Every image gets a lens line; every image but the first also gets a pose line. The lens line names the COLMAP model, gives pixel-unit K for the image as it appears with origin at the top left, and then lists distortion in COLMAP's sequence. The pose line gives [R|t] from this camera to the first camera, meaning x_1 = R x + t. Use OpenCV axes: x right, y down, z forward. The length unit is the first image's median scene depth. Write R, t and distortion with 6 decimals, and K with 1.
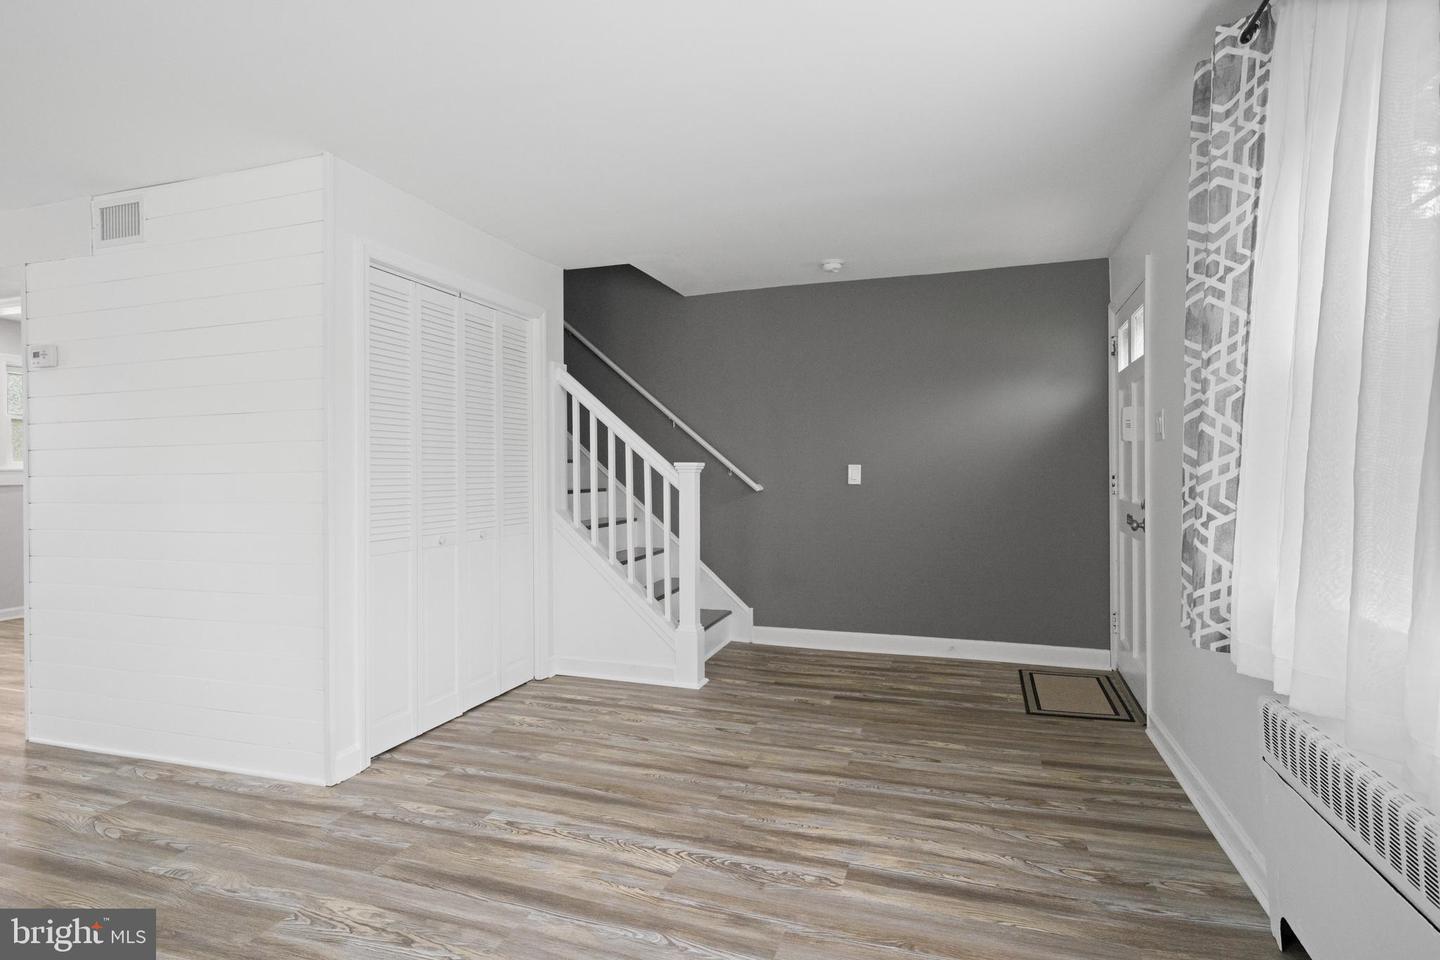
lens RADIAL K [[730.2, 0, 725.2], [0, 730.2, 473.8], [0, 0, 1]] dist [0.003582, 0.002168]
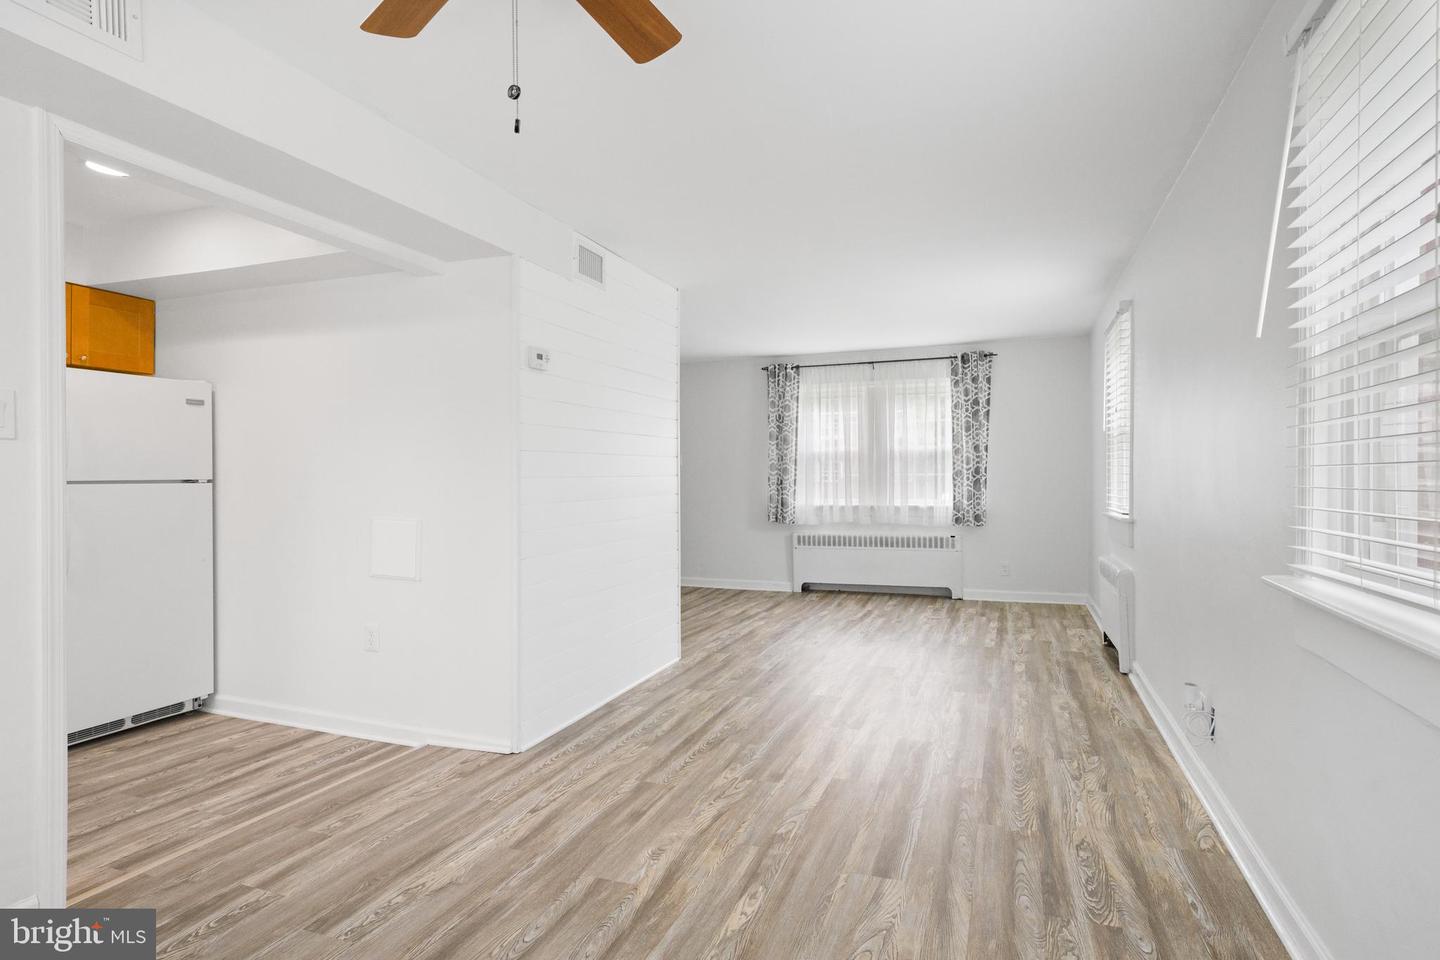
lens RADIAL K [[768.2, 0, 720.0], [0, 768.2, 480.0], [0, 0, 1]] dist [0.003699, 0.000973]
pose [[0.034415, 0.003569, 0.999401, -2.382472], [0.007248, 0.999966, -0.003821, 0.015322], [-0.999381, 0.007375, 0.034388, 0.859515]]
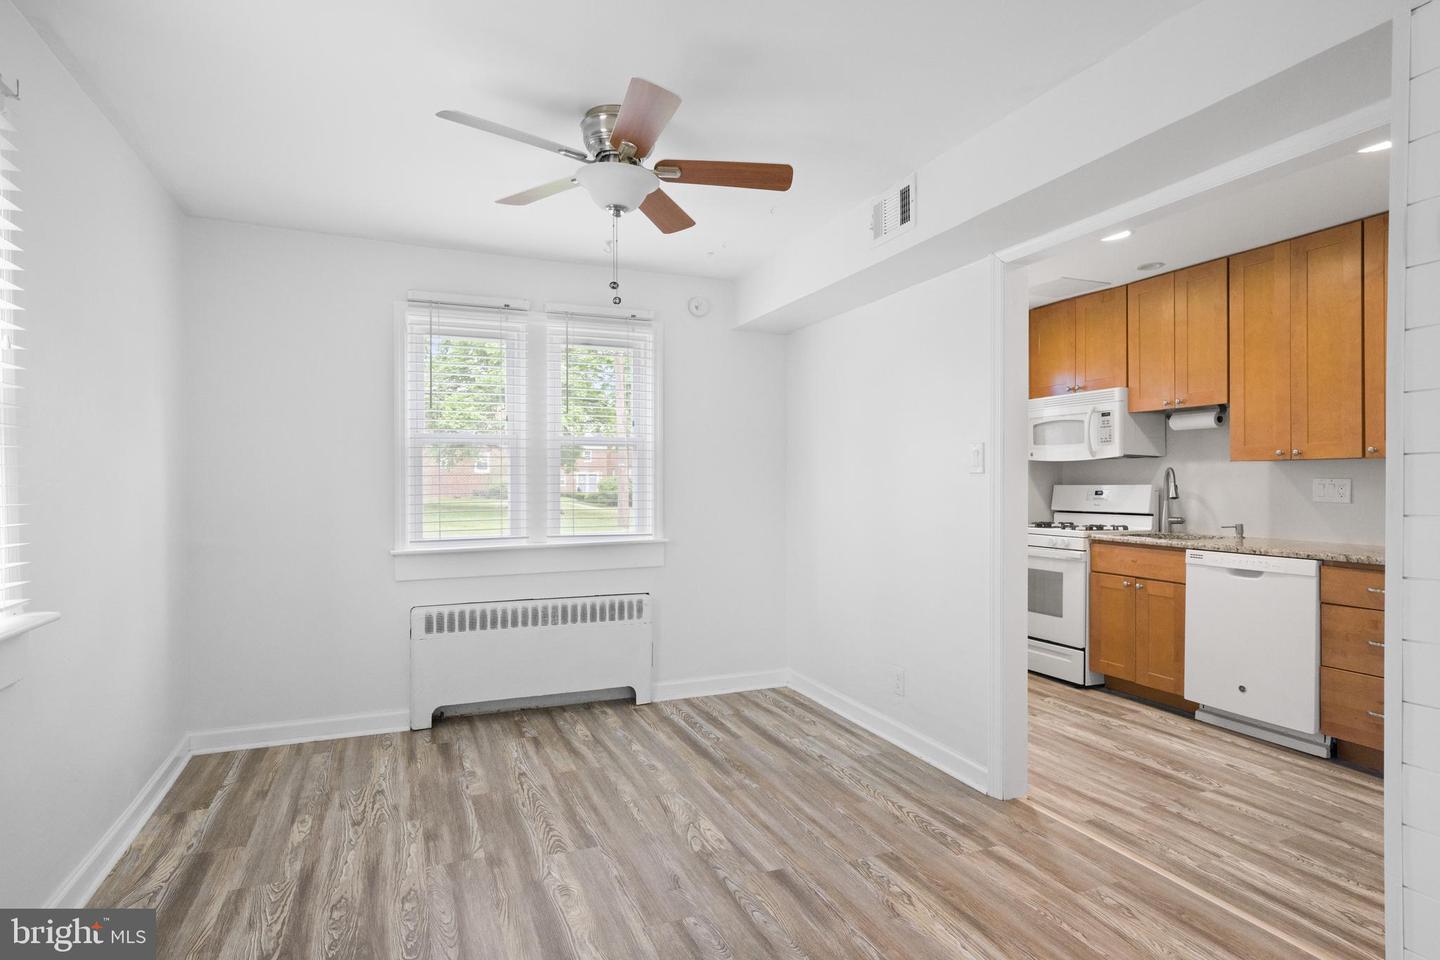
lens RADIAL K [[775.3, 0, 724.6], [0, 775.3, 488.1], [0, 0, 1]] dist [0.007683, 0.002061]
pose [[0.662576, 0.010790, -0.748917, -1.066632], [-0.004410, 0.999935, 0.010504, -0.018348], [0.748982, -0.003657, 0.662580, 0.495287]]
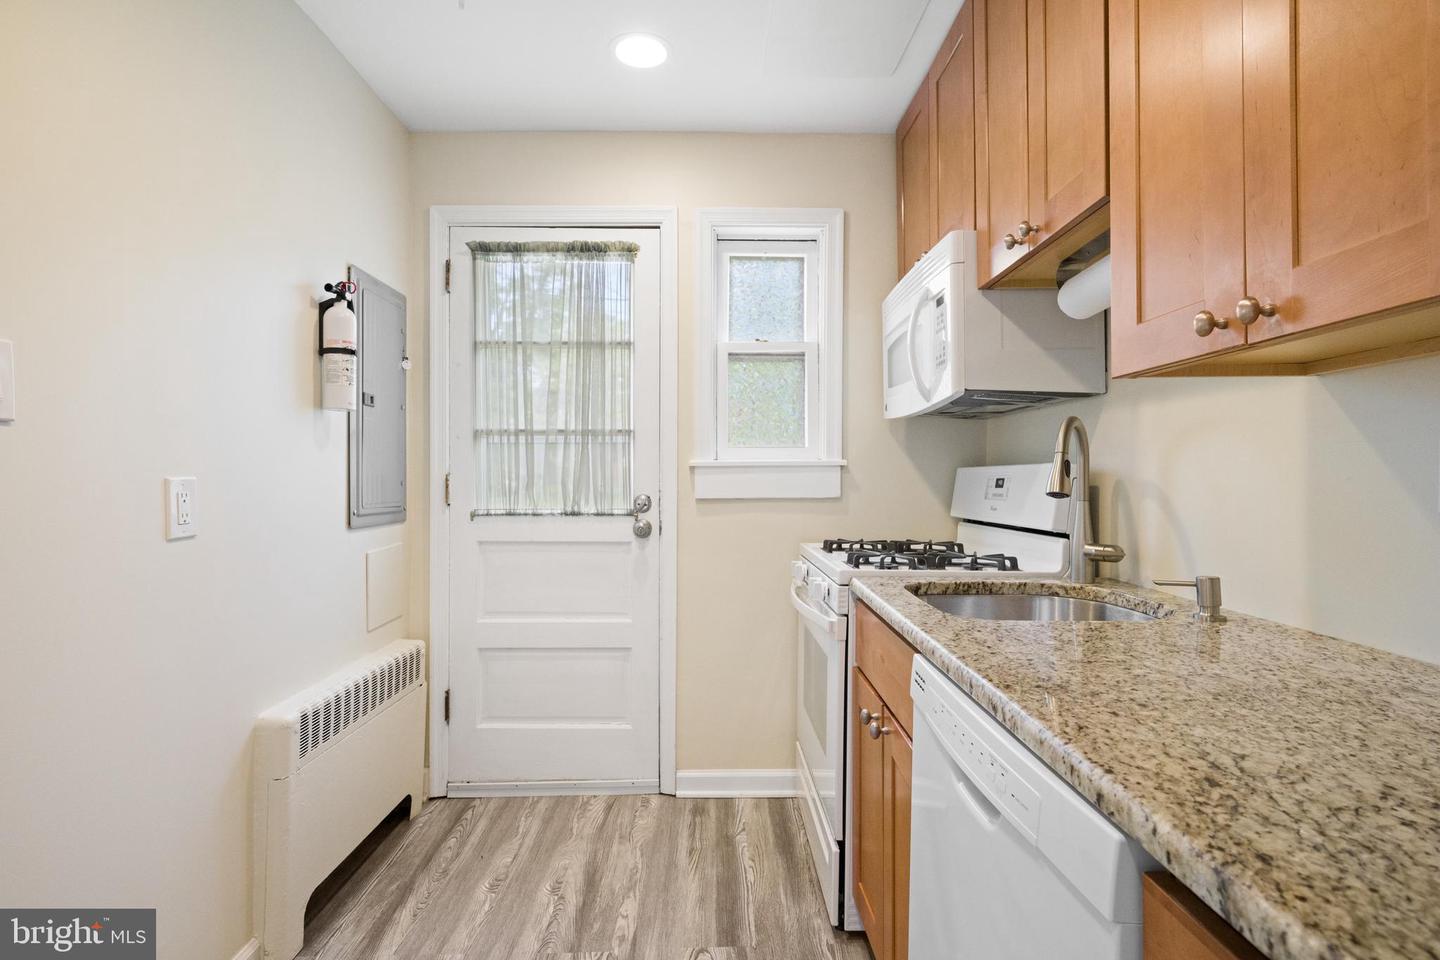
lens RADIAL K [[720.8, 0, 714.6], [0, 720.8, 478.3], [0, 0, 1]] dist [0.002781, 0.000774]
pose [[0.321137, 0.007746, -0.947001, -1.212114], [-0.004822, 0.999967, 0.006545, 0.000288], [0.947021, 0.002464, 0.321163, 1.870824]]
